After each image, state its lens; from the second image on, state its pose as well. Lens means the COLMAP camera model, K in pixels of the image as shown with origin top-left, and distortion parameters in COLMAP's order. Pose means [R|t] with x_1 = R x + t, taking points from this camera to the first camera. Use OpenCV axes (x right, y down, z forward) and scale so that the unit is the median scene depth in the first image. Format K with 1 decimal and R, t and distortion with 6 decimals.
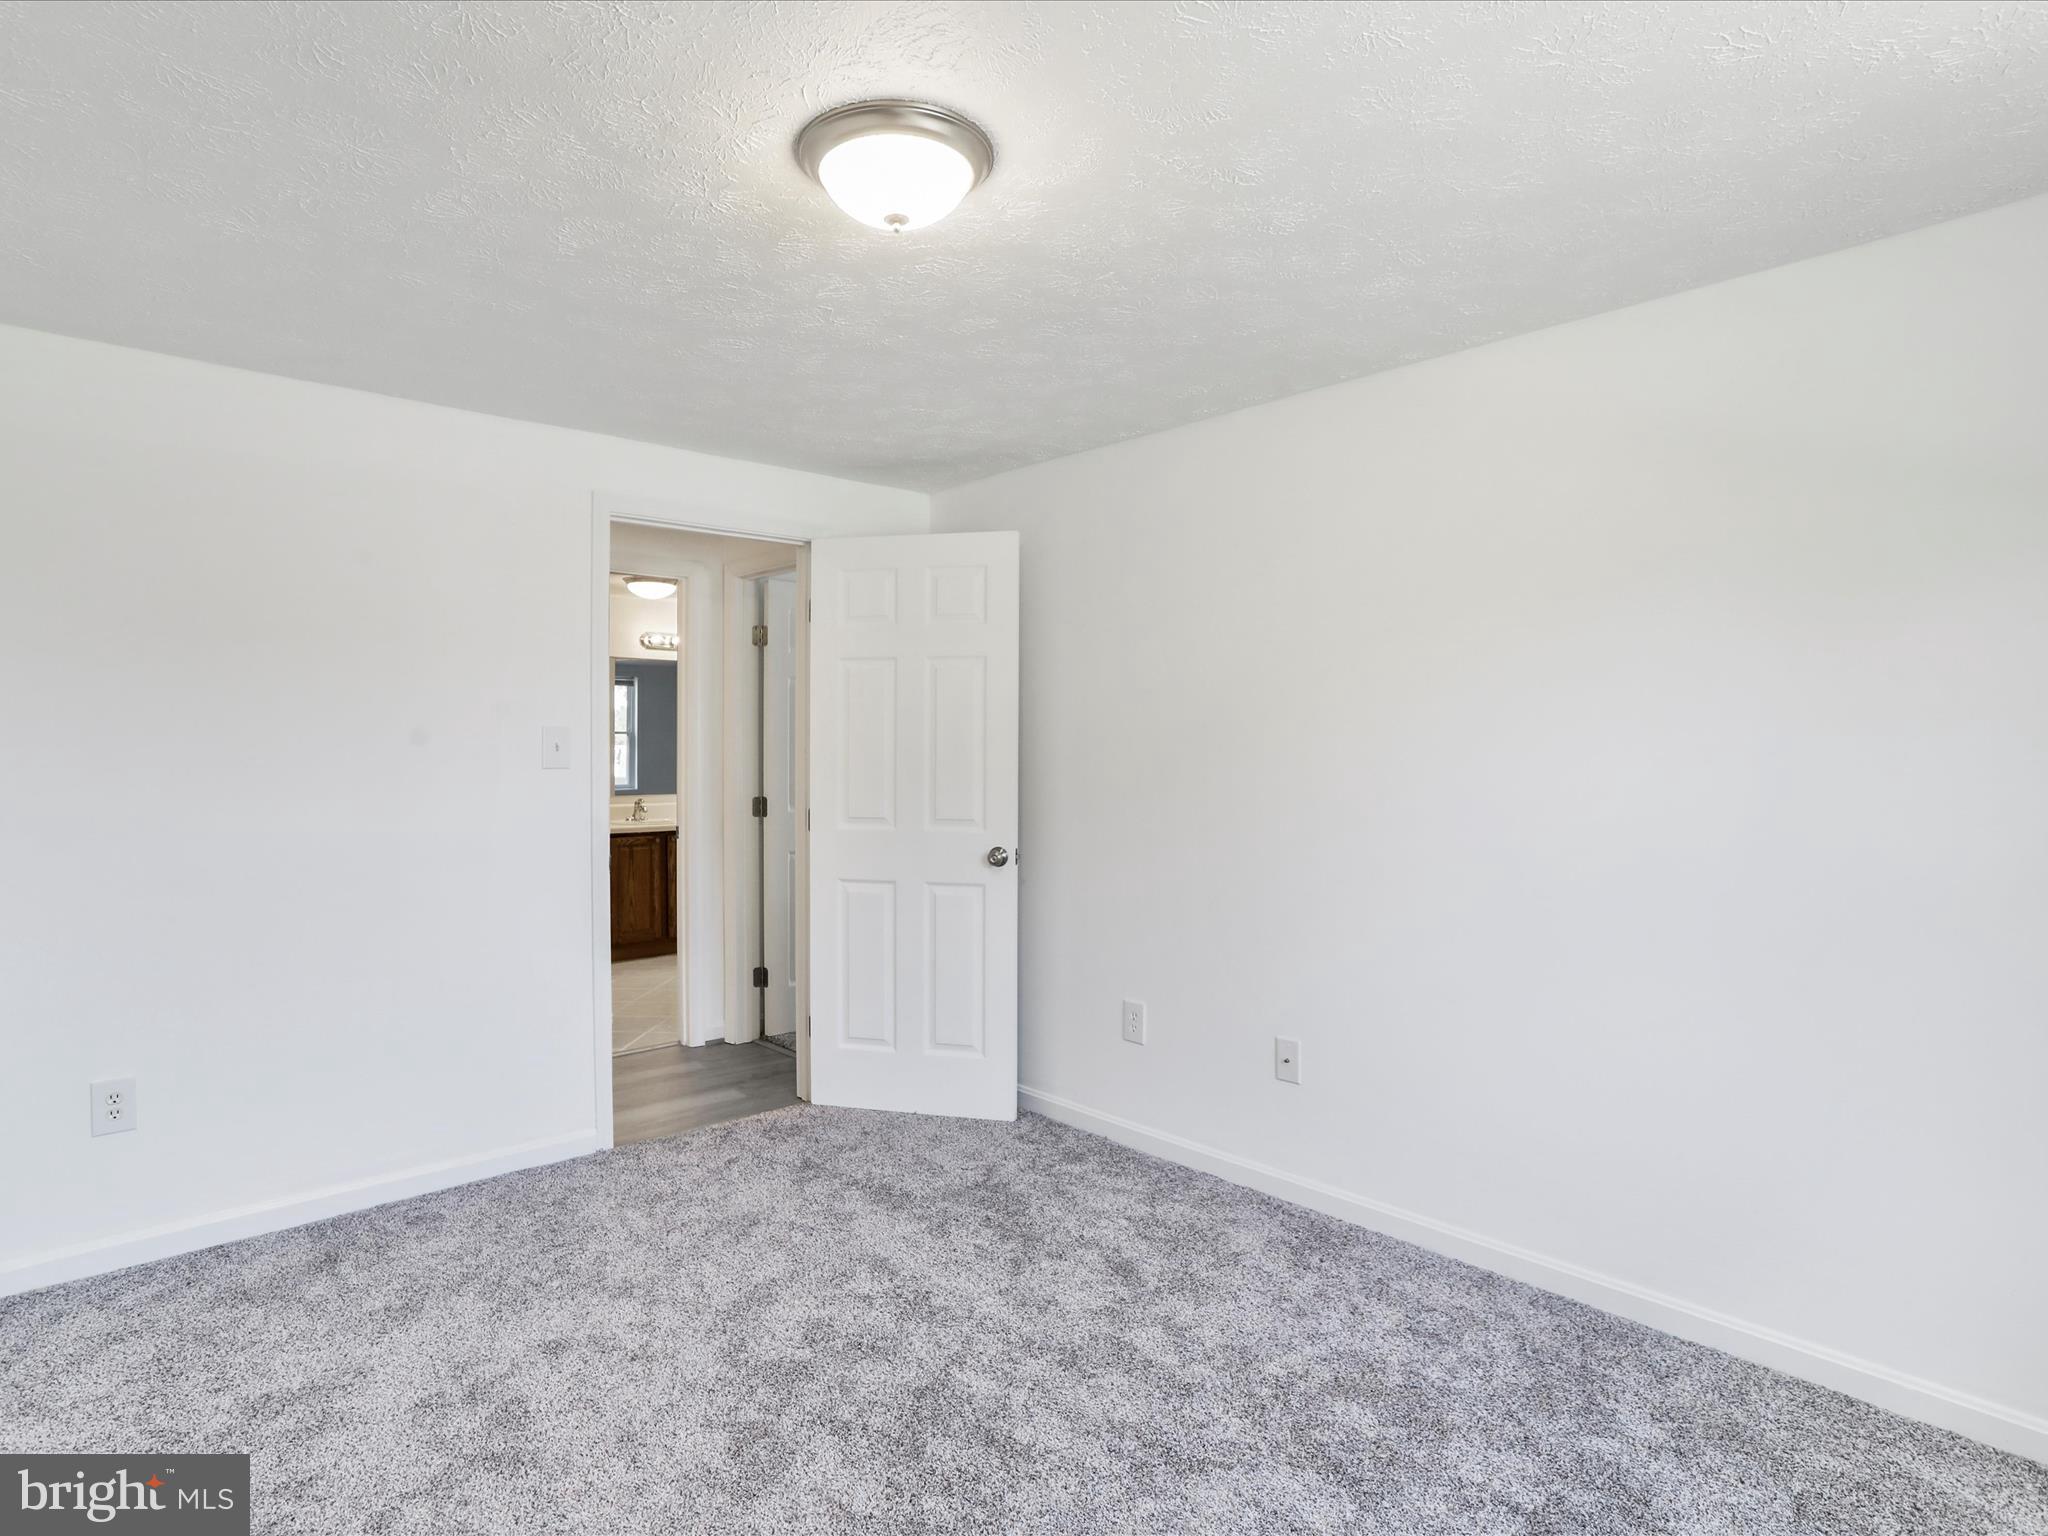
lens RADIAL K [[1132.1, 0, 1024.0], [0, 1132.1, 768.0], [0, 0, 1]] dist [-0.037338, 0.000123]
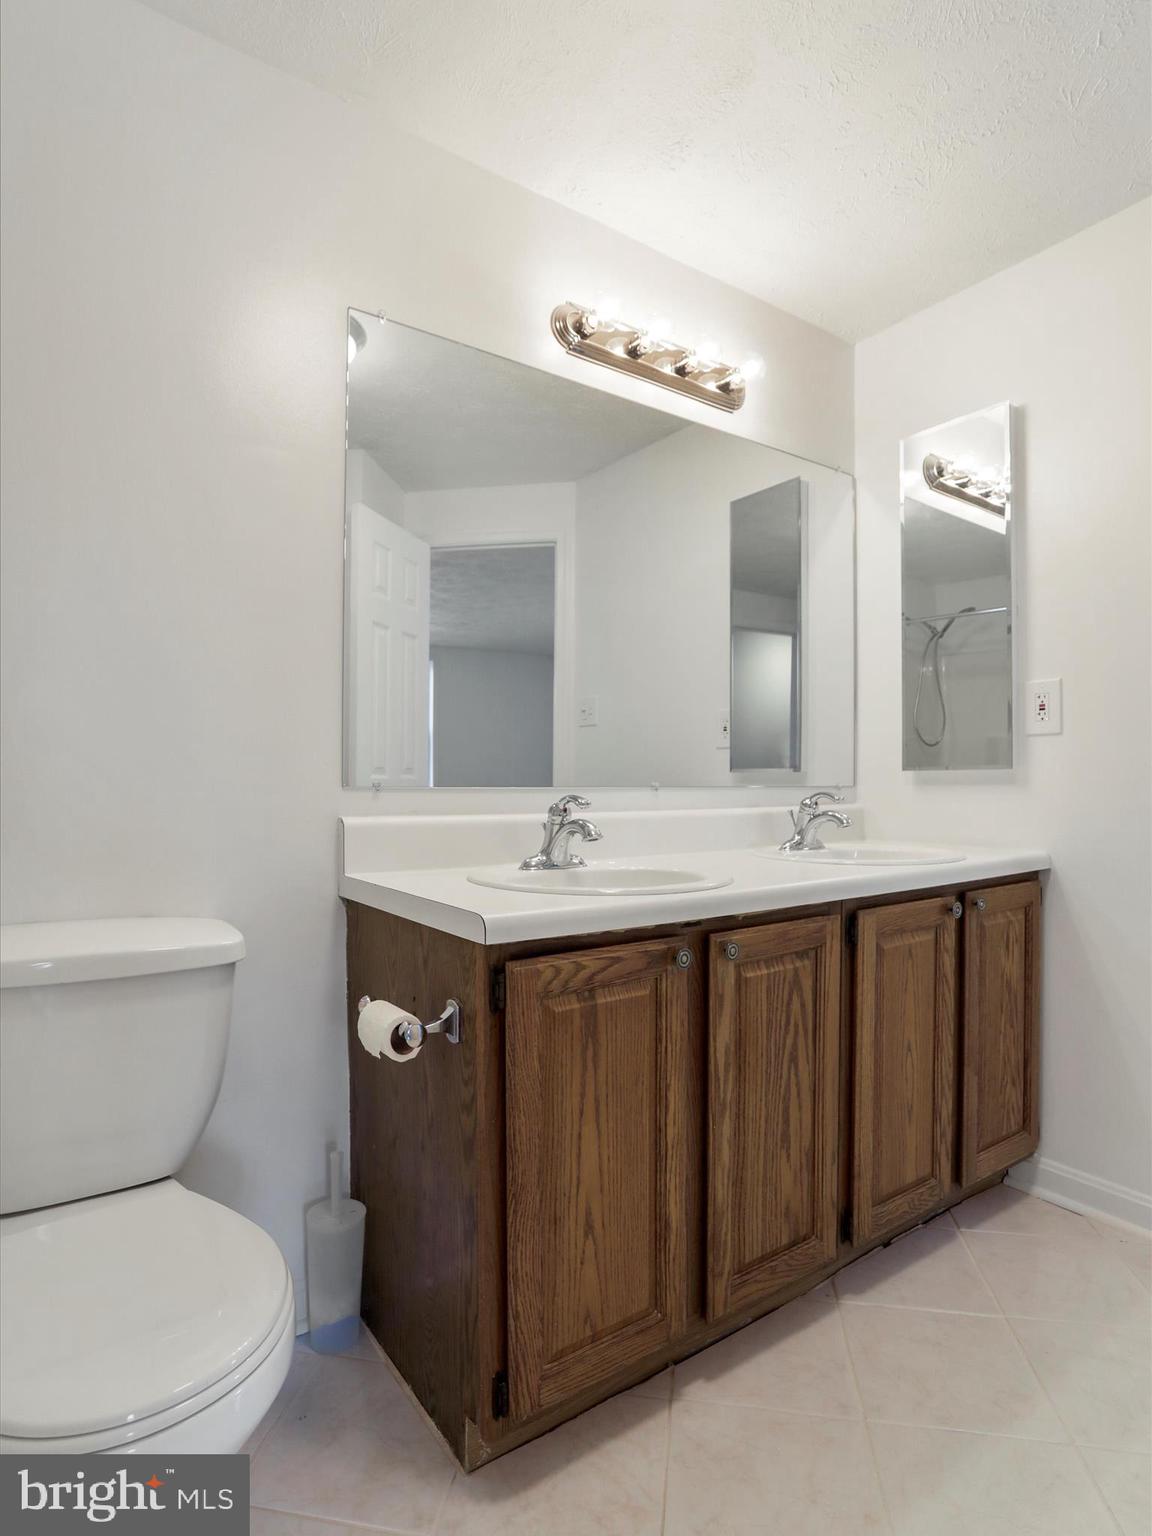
lens RADIAL K [[849.1, 0, 576.0], [0, 849.1, 768.0], [0, 0, 1]] dist [-0.037338, 0.000123]
pose [[0.992808, 0.001222, -0.119712, -0.325739], [-0.004026, 0.999723, -0.023182, 0.026082], [0.119650, 0.023498, 0.992538, 0.808583]]
